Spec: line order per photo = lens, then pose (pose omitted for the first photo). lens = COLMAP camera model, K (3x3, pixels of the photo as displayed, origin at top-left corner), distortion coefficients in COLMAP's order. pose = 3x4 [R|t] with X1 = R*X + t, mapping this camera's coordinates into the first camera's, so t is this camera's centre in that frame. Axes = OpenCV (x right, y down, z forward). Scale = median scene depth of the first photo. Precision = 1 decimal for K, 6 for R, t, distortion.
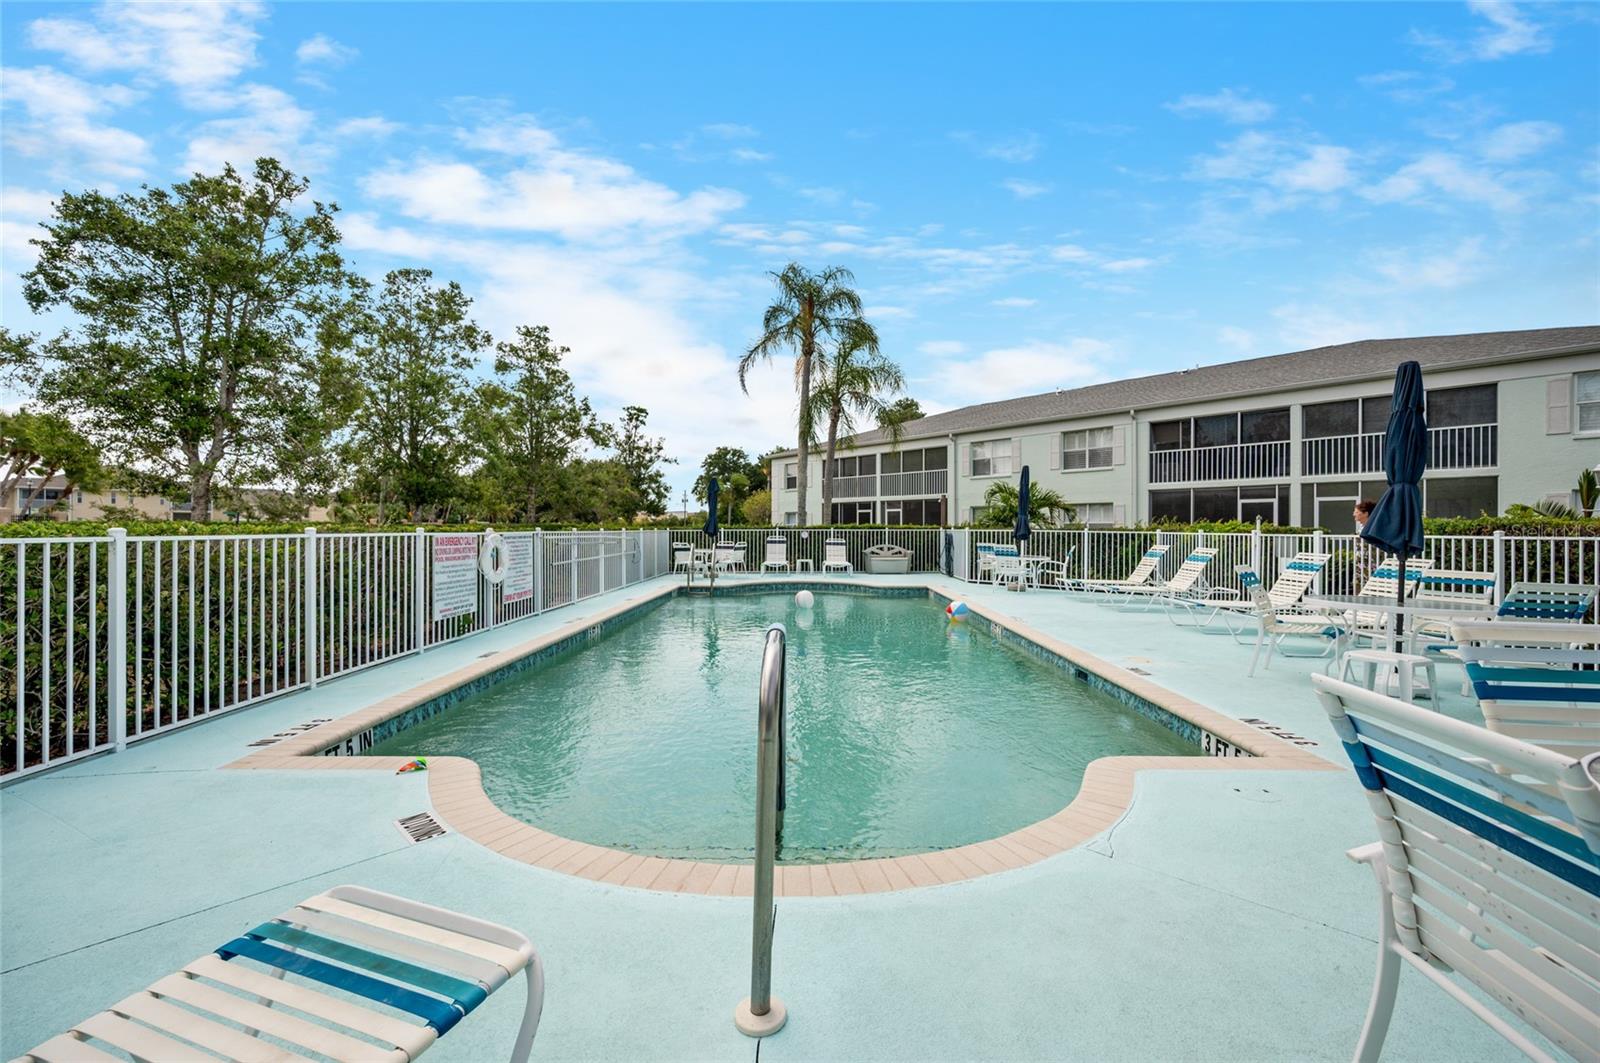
lens RADIAL K [[660.7, 0, 796.3], [0, 660.7, 537.0], [0, 0, 1]] dist [0.000143, -0.000476]
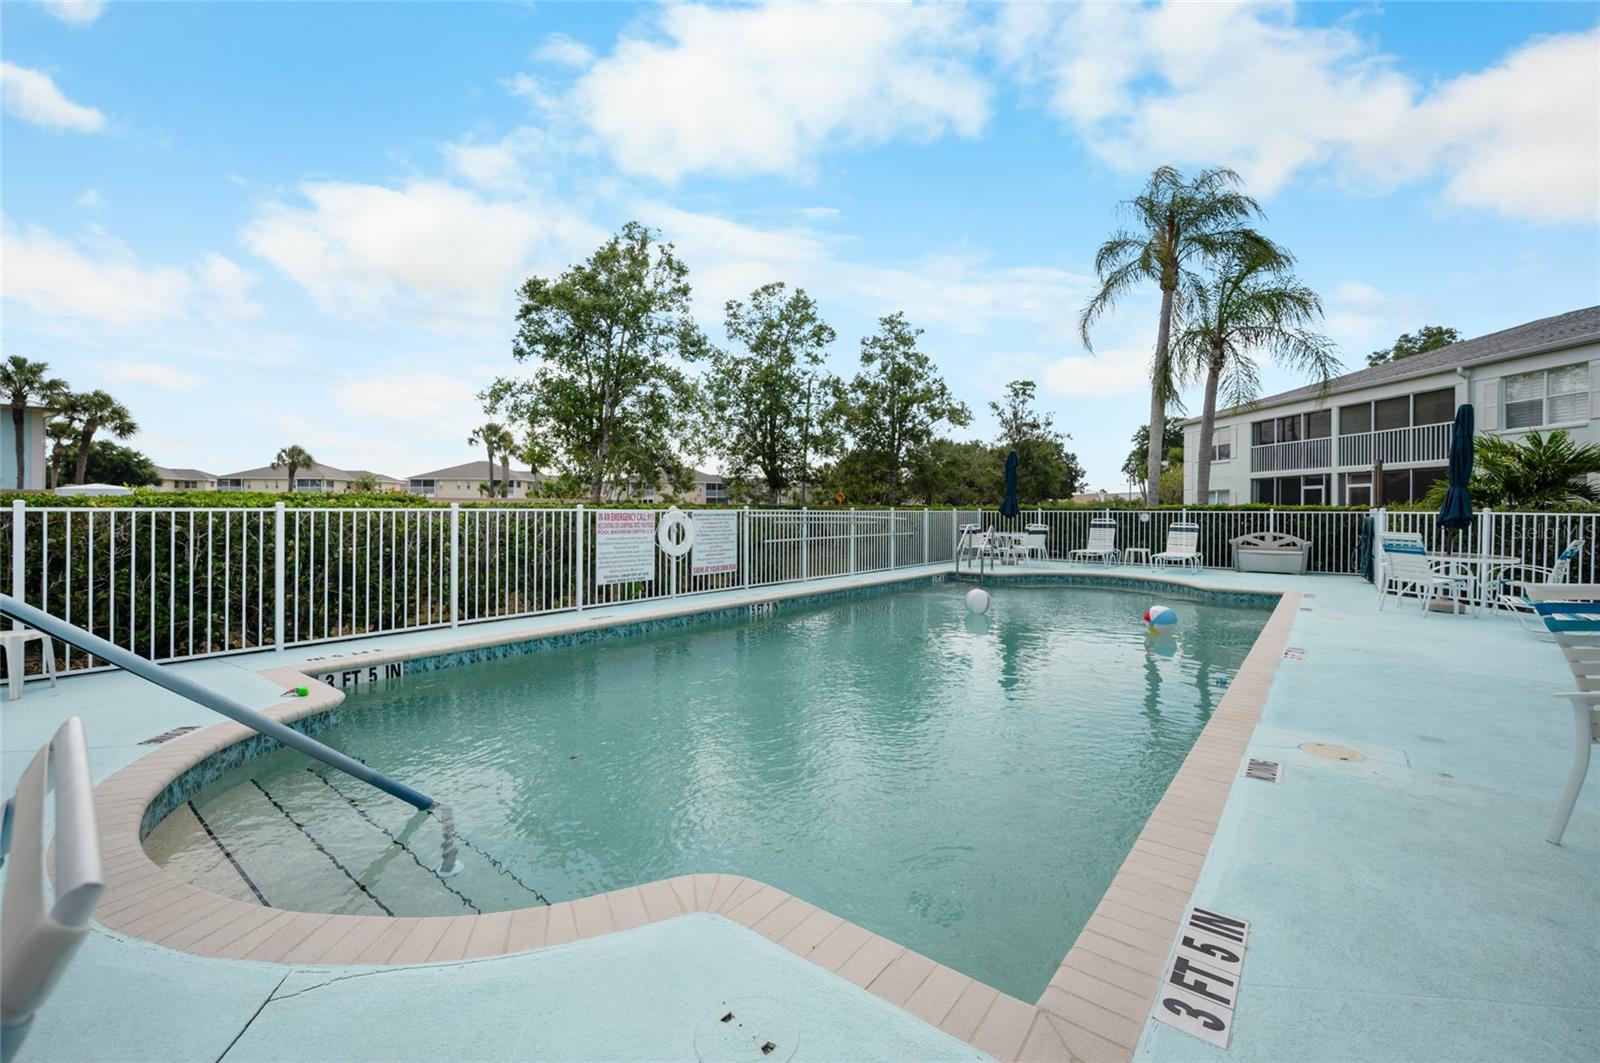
lens RADIAL K [[667.2, 0, 799.4], [0, 667.2, 520.5], [0, 0, 1]] dist [0.001155, -0.004899]
pose [[0.790494, 0.012593, -0.612340, 0.170884], [-0.012128, 0.999914, 0.004907, 0.001335], [0.612349, 0.003547, 0.790580, 0.108090]]
